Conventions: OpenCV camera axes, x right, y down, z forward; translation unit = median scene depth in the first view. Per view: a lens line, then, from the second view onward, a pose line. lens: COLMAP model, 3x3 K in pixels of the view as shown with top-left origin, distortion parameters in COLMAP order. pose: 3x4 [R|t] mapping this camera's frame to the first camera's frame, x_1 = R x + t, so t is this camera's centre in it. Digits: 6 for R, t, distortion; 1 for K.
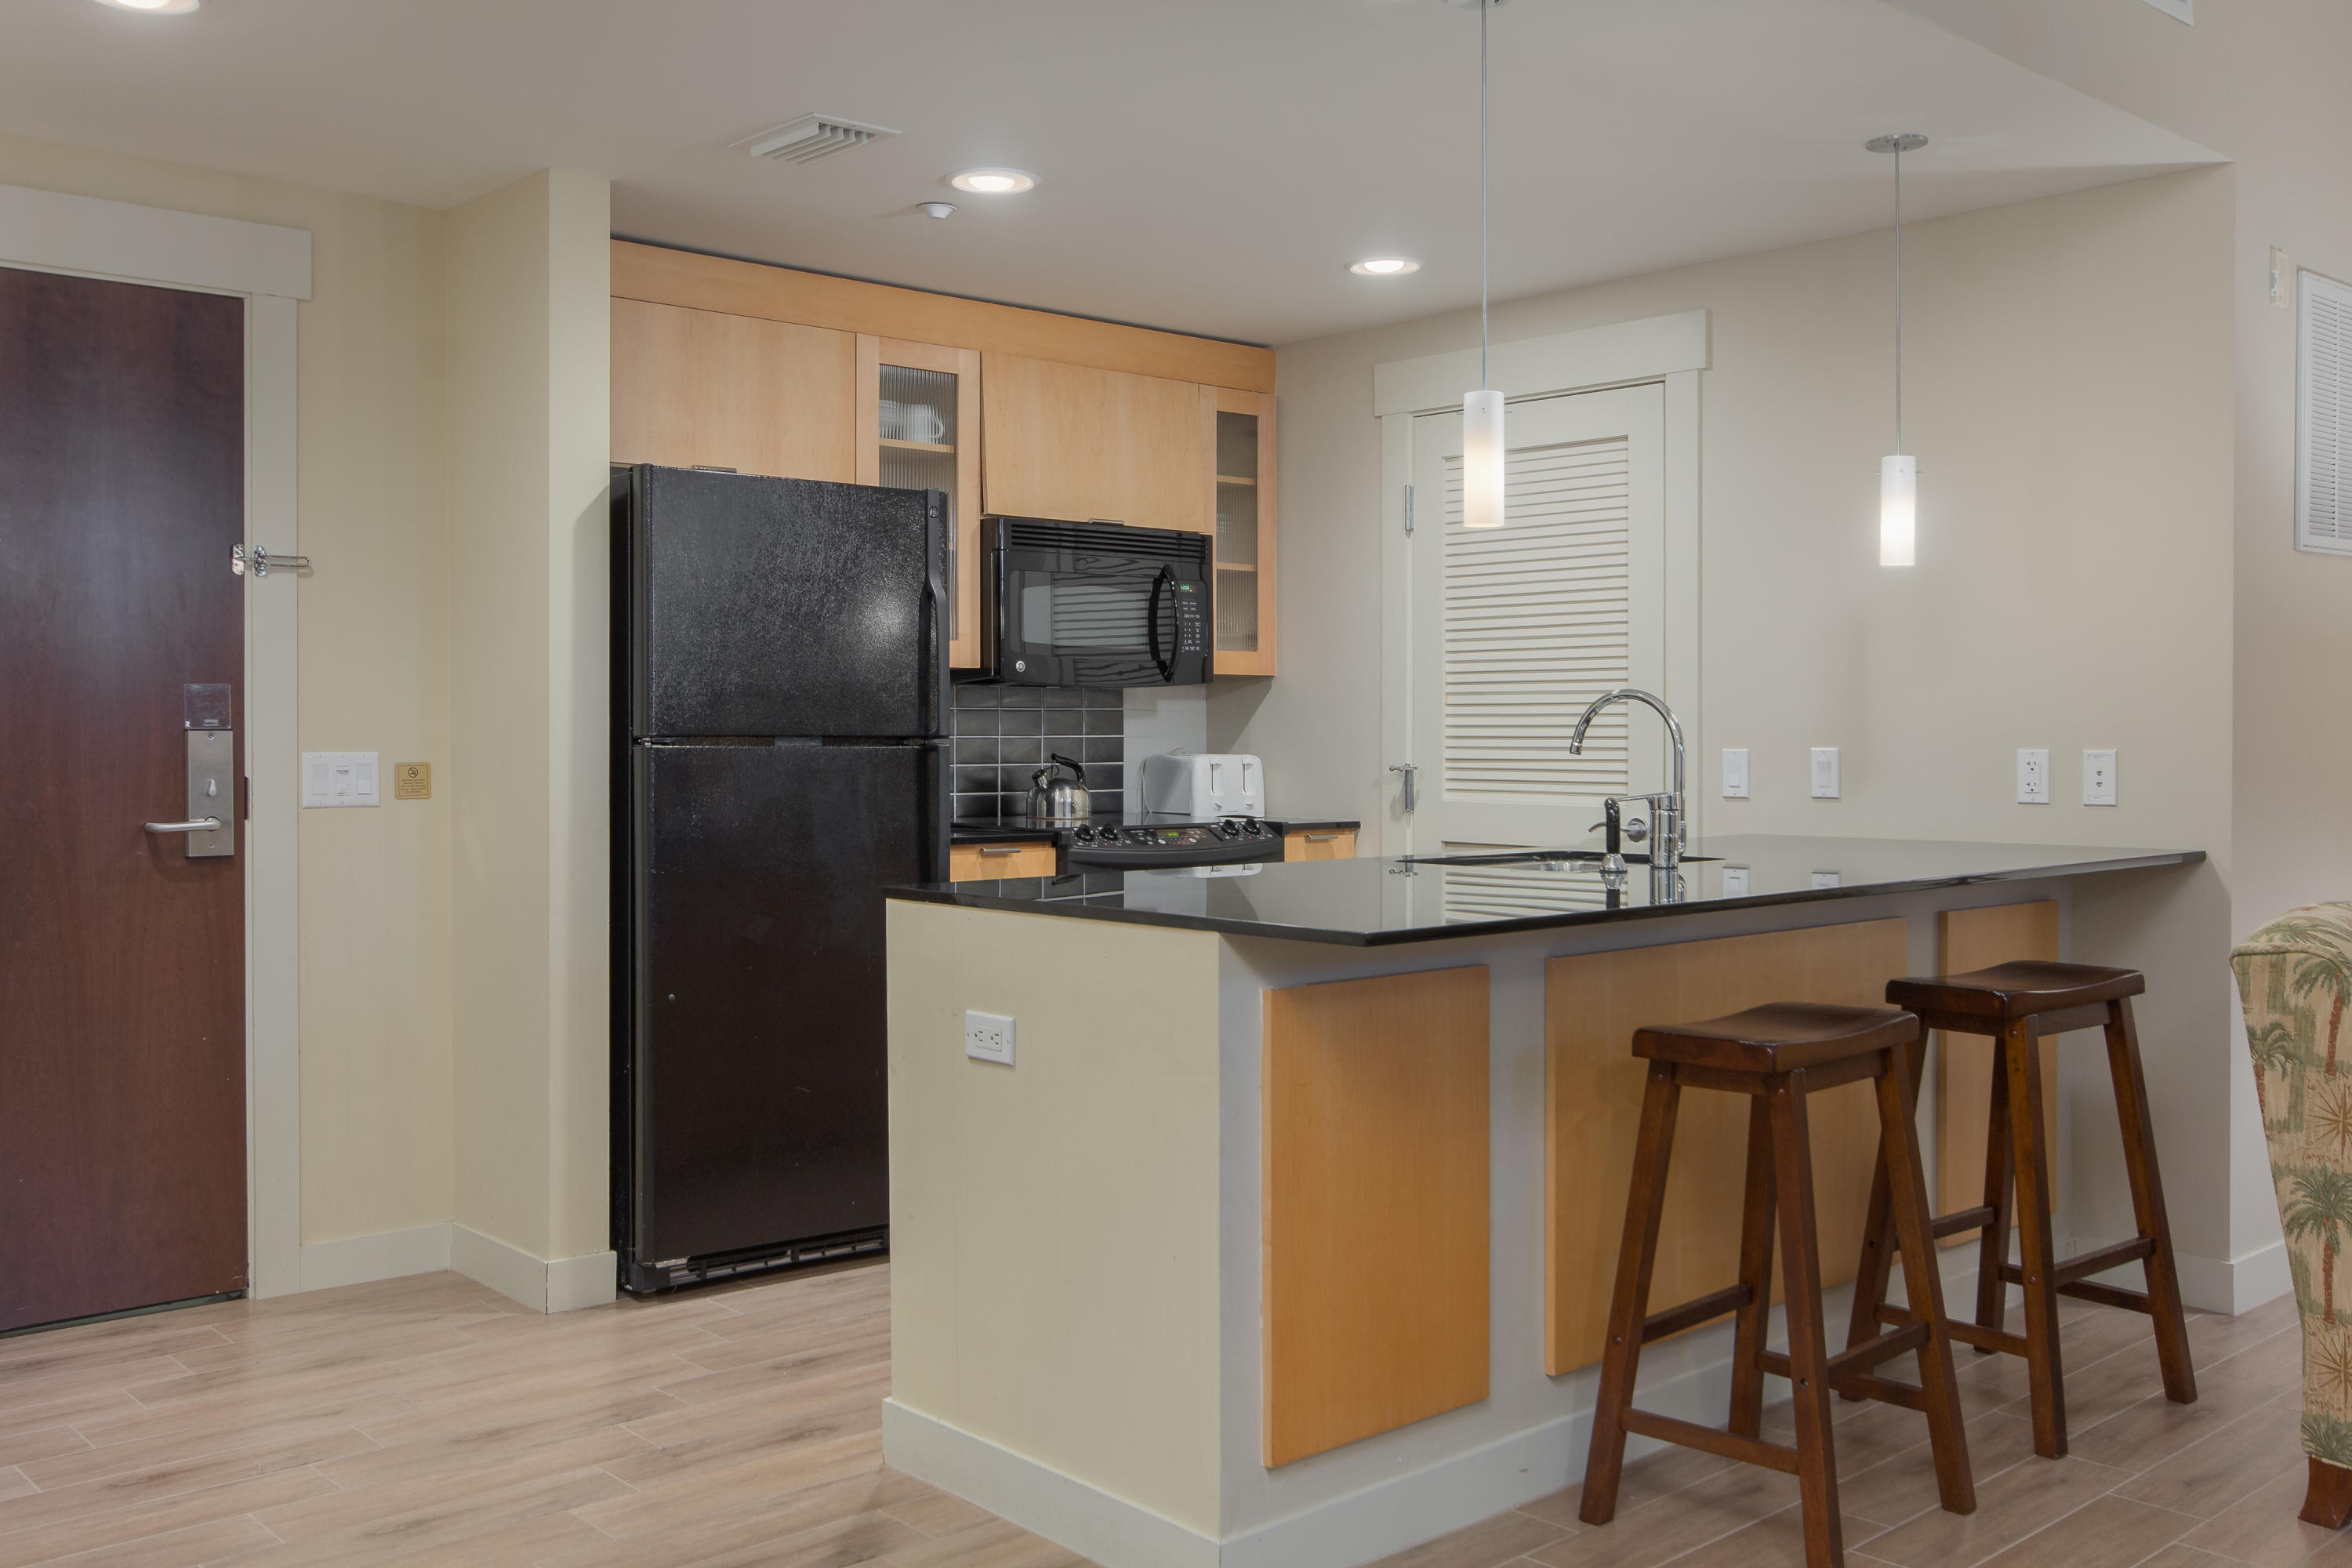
lens RADIAL K [[2131.3, 0, 1178.1], [0, 2131.3, 752.0], [0, 0, 1]] dist [-0.007164, -0.001011]
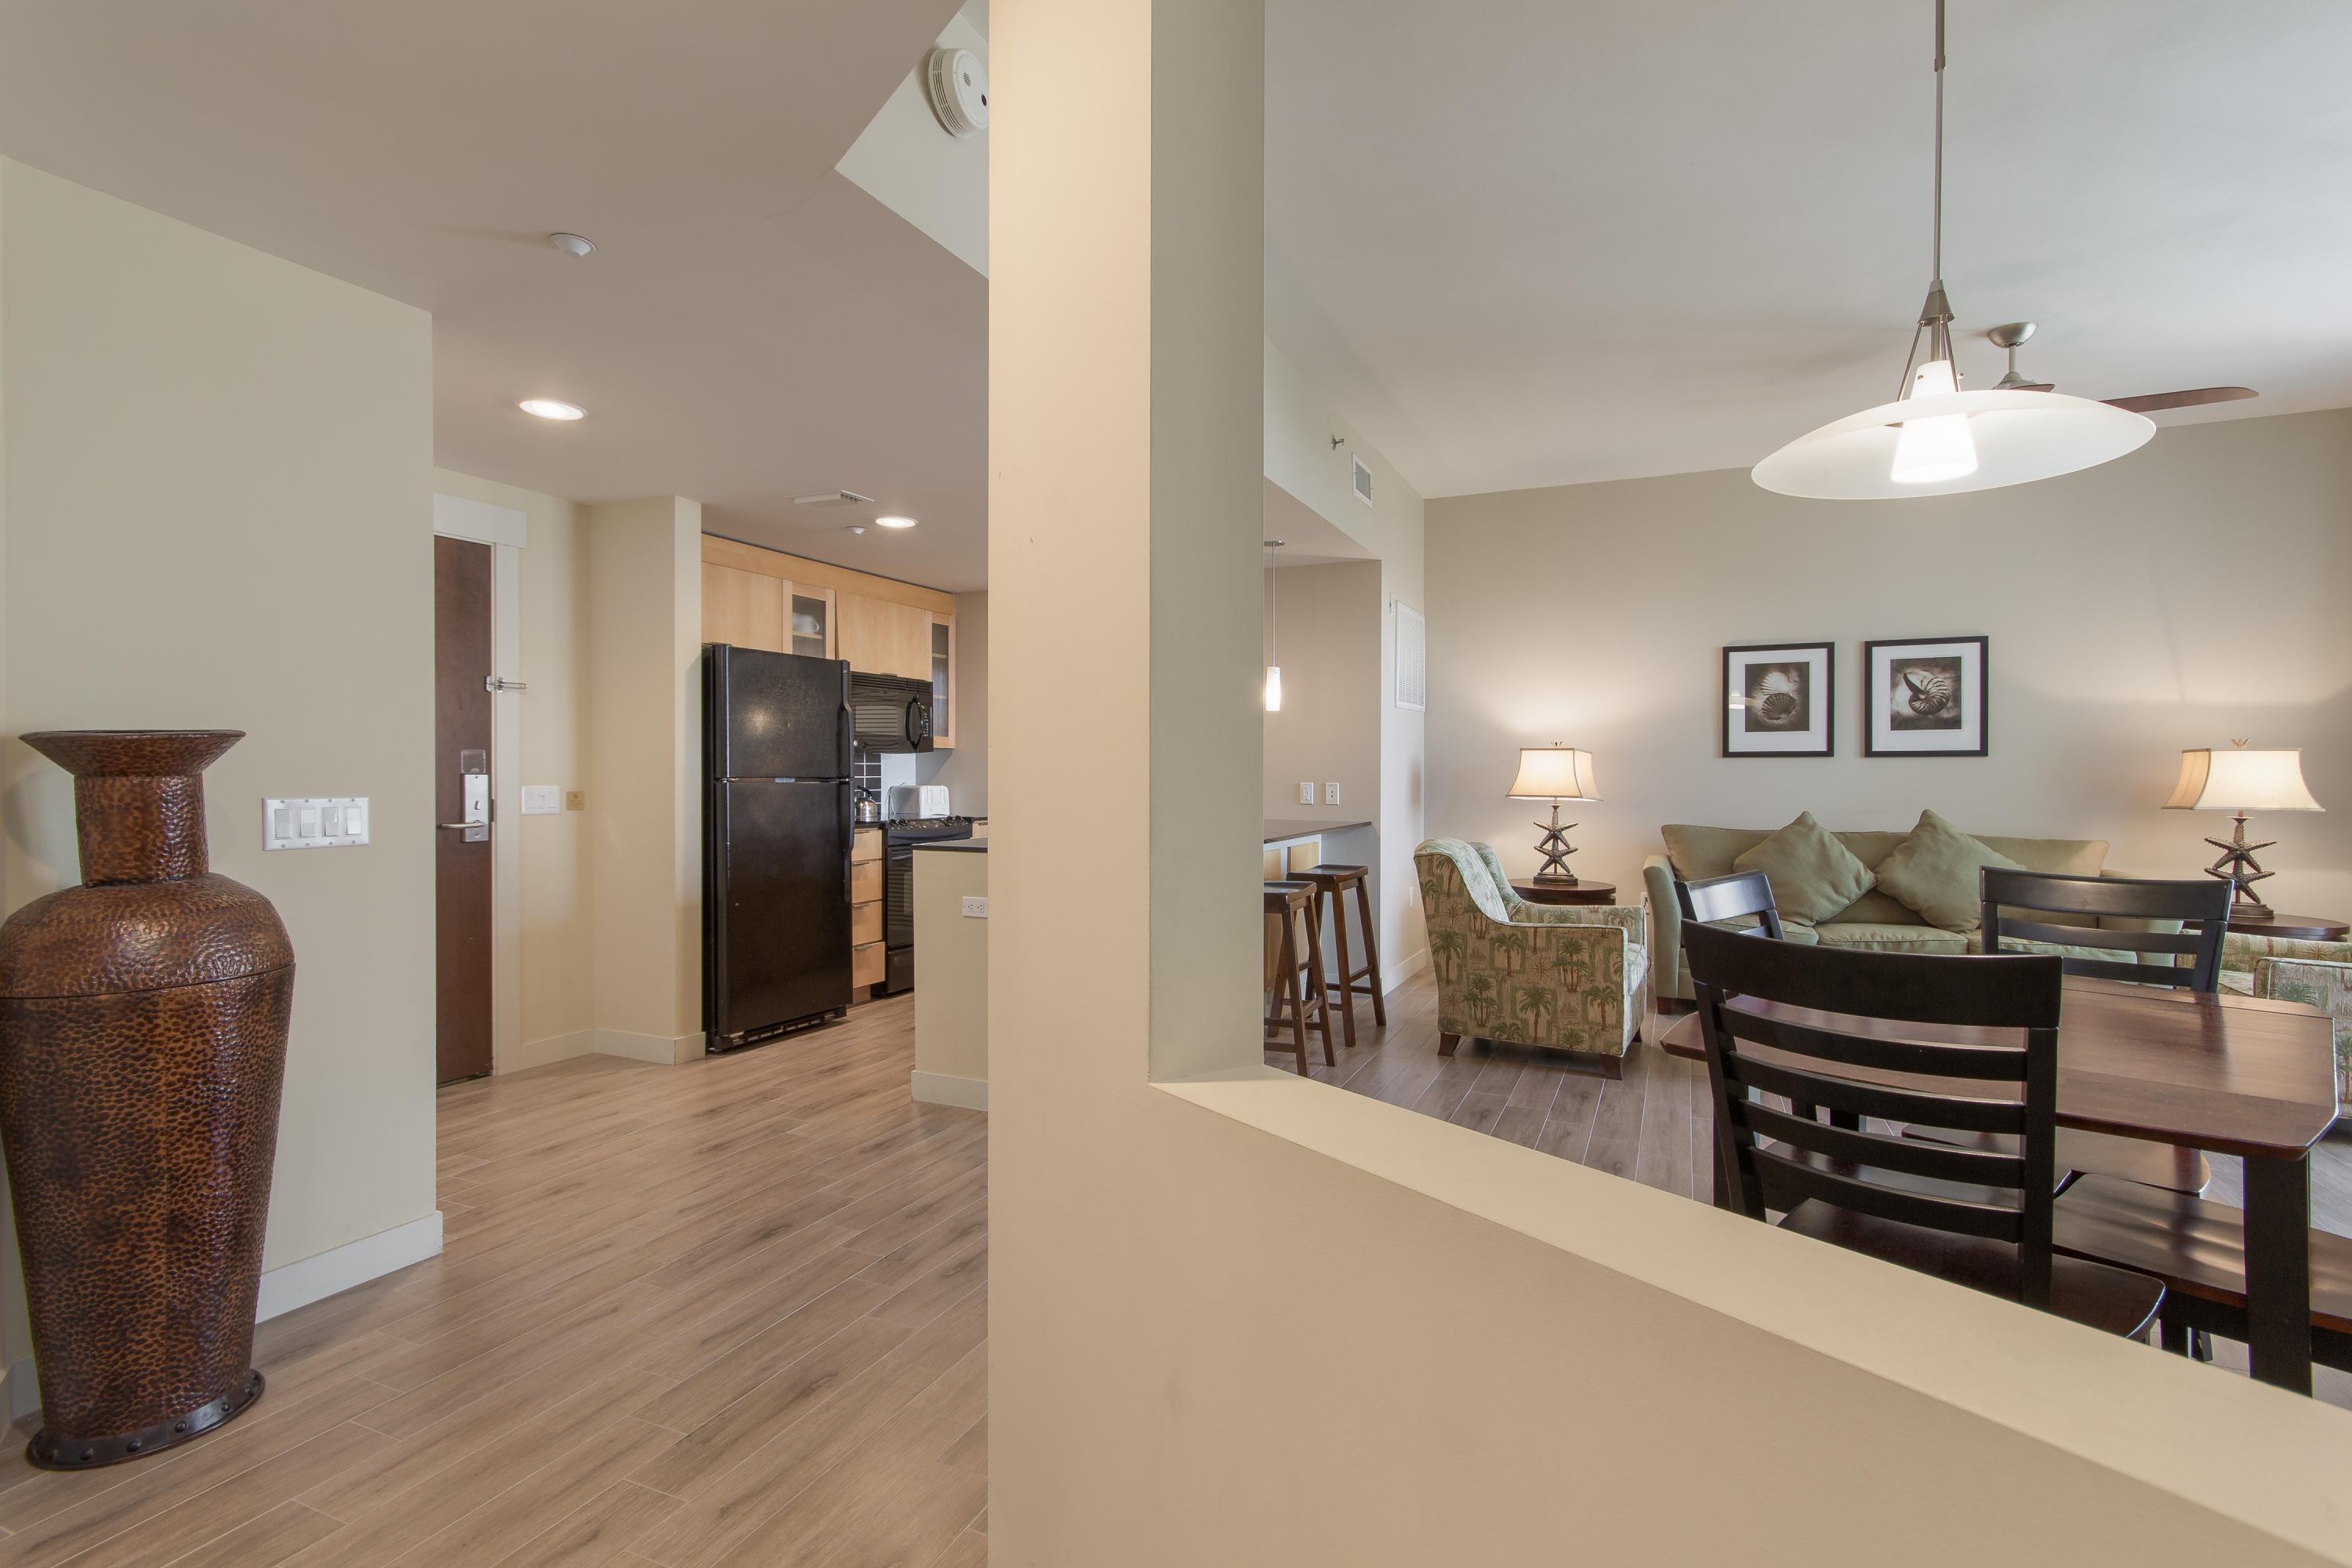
lens RADIAL K [[1113.8, 0, 1206.2], [0, 1113.8, 788.0], [0, 0, 1]] dist [0.005433, -0.001288]
pose [[0.908457, -0.003053, 0.417967, -0.275362], [0.001509, 0.999991, 0.004027, -0.001015], [-0.417976, -0.003027, 0.908453, -0.162681]]
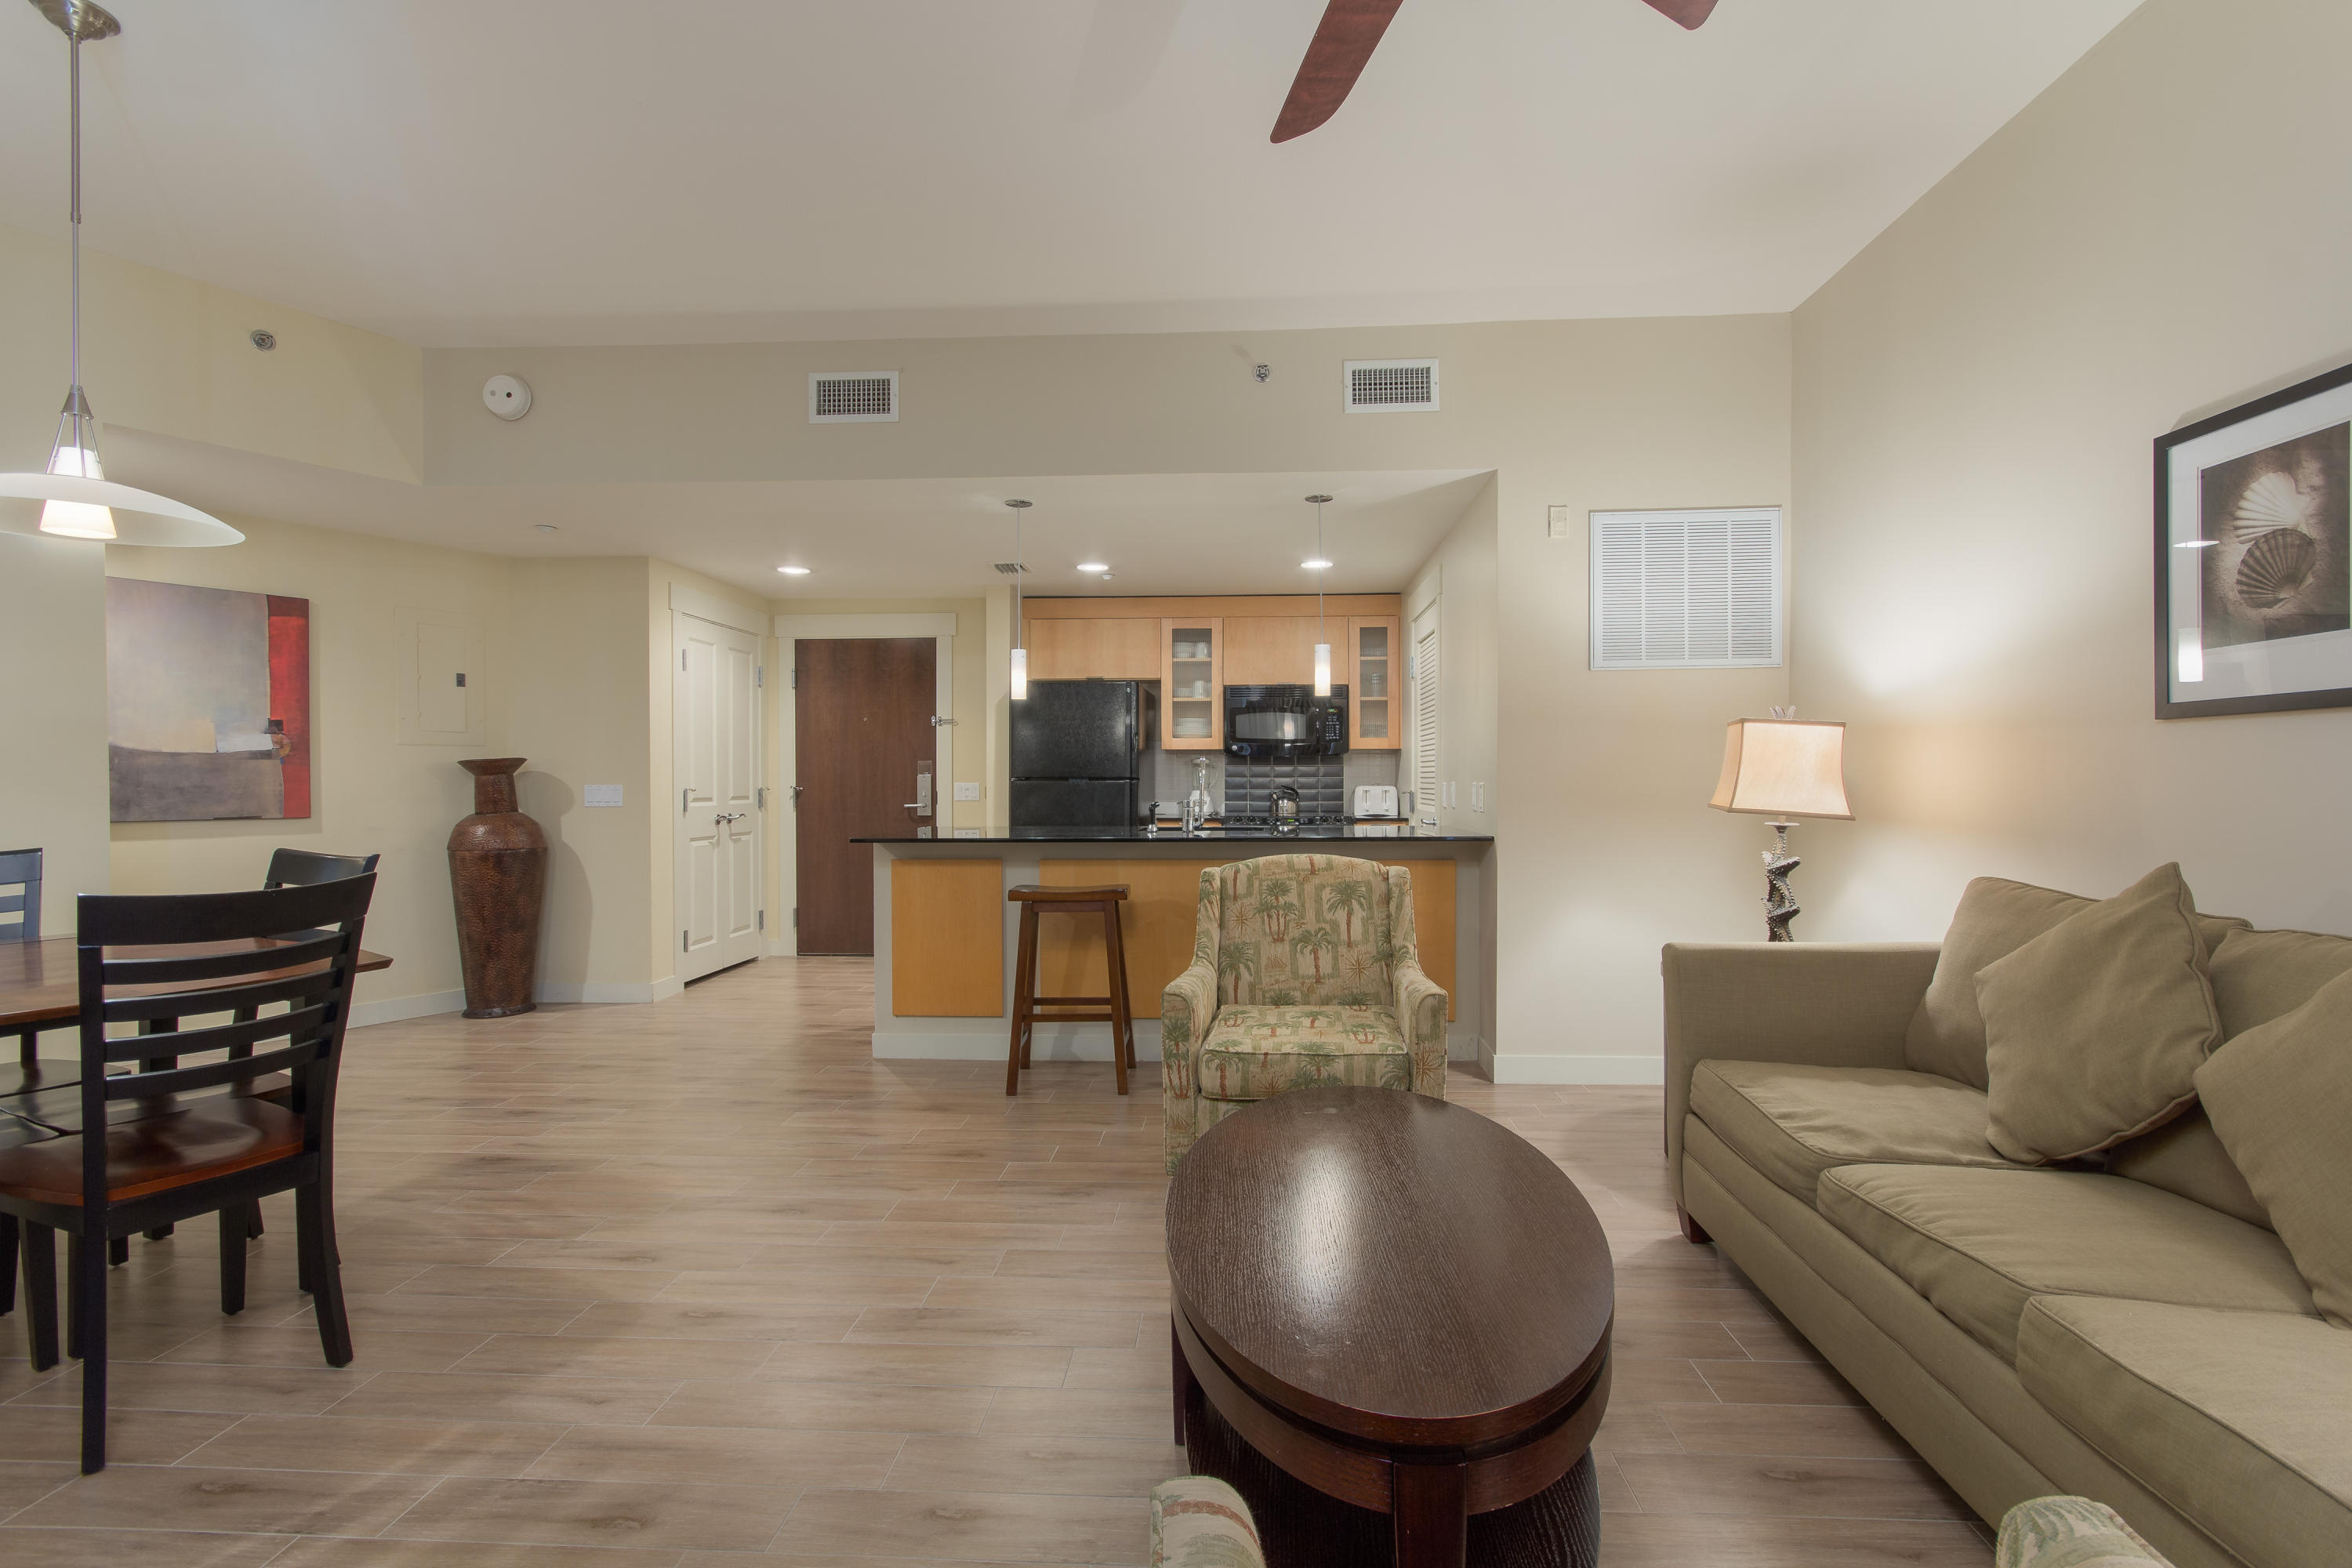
lens RADIAL K [[1113.8, 0, 1206.2], [0, 1113.8, 788.0], [0, 0, 1]] dist [0.005433, -0.001288]
pose [[0.706454, 0.004951, -0.707741, 0.996043], [-0.005602, 0.999983, 0.001403, 0.003441], [0.707737, 0.002973, 0.706470, 0.122822]]
